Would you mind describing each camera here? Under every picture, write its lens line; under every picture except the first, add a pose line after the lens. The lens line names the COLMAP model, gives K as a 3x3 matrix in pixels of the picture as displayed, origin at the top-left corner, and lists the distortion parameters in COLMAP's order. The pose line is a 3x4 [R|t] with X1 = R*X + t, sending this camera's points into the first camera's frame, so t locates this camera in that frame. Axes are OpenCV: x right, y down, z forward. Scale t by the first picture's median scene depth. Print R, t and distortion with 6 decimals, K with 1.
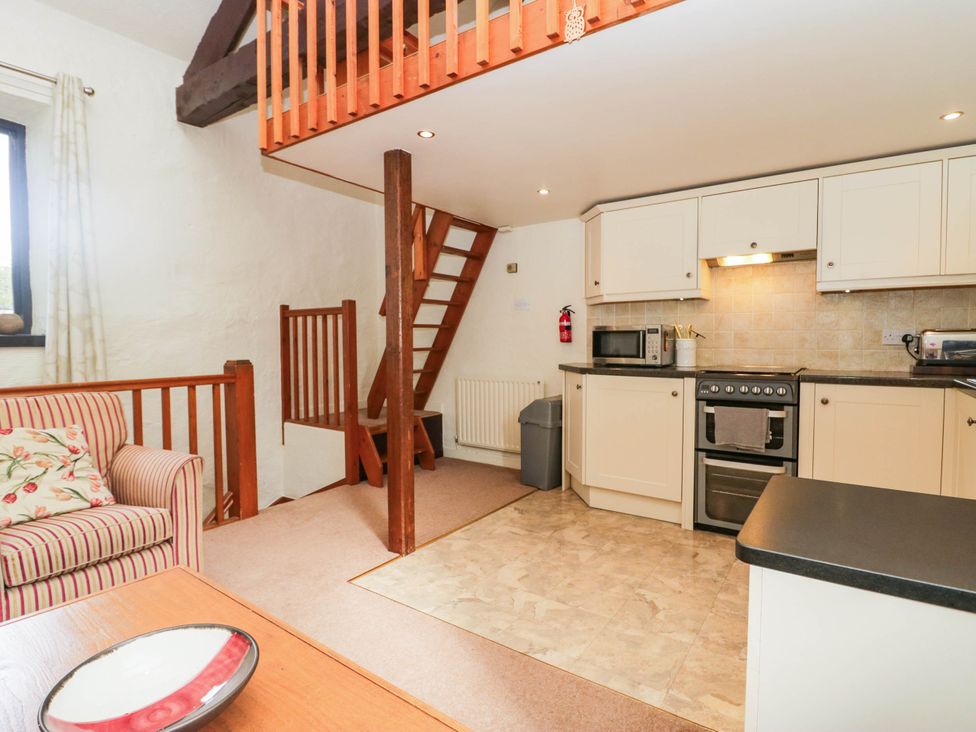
lens RADIAL K [[507.8, 0, 492.1], [0, 507.8, 362.4], [0, 0, 1]] dist [-0.005616, -0.001762]
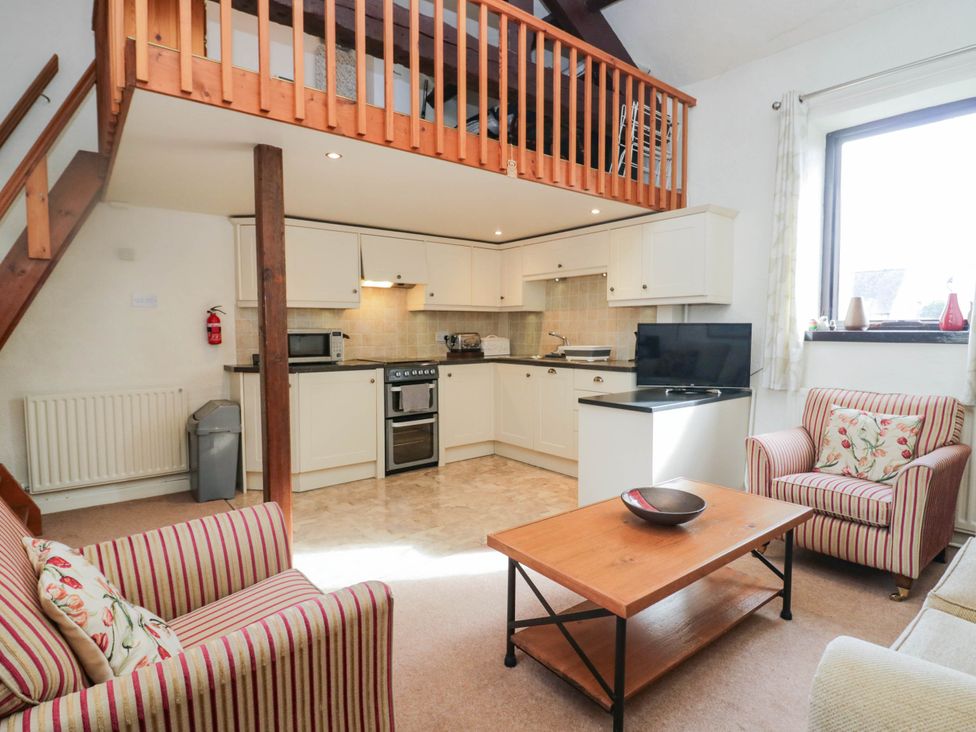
lens RADIAL K [[532.0, 0, 488.3], [0, 532.0, 362.2], [0, 0, 1]] dist [-0.000570, -0.000391]
pose [[0.280934, -0.058800, 0.957924, -0.894327], [0.045073, 0.997828, 0.048030, -0.041852], [-0.958668, 0.029683, 0.282975, 0.299423]]
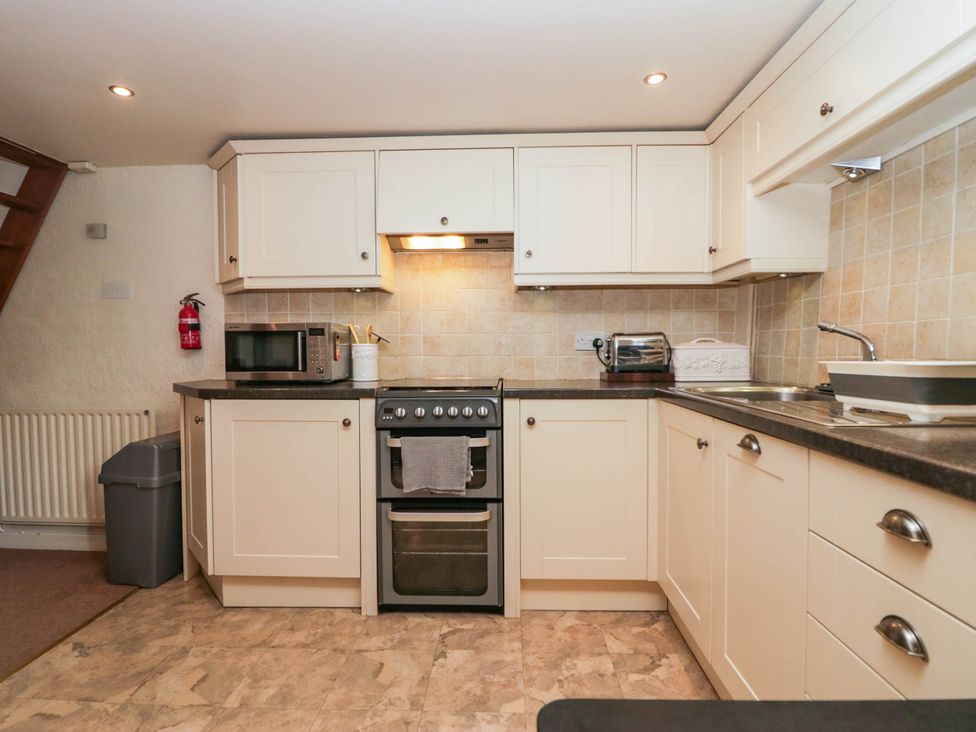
lens RADIAL K [[507.8, 0, 492.1], [0, 507.8, 362.4], [0, 0, 1]] dist [-0.005616, -0.001762]
pose [[0.836598, -0.016172, 0.547579, 0.148347], [0.026526, 0.999588, -0.011006, -0.006684], [-0.547175, 0.023733, 0.836682, 0.313332]]
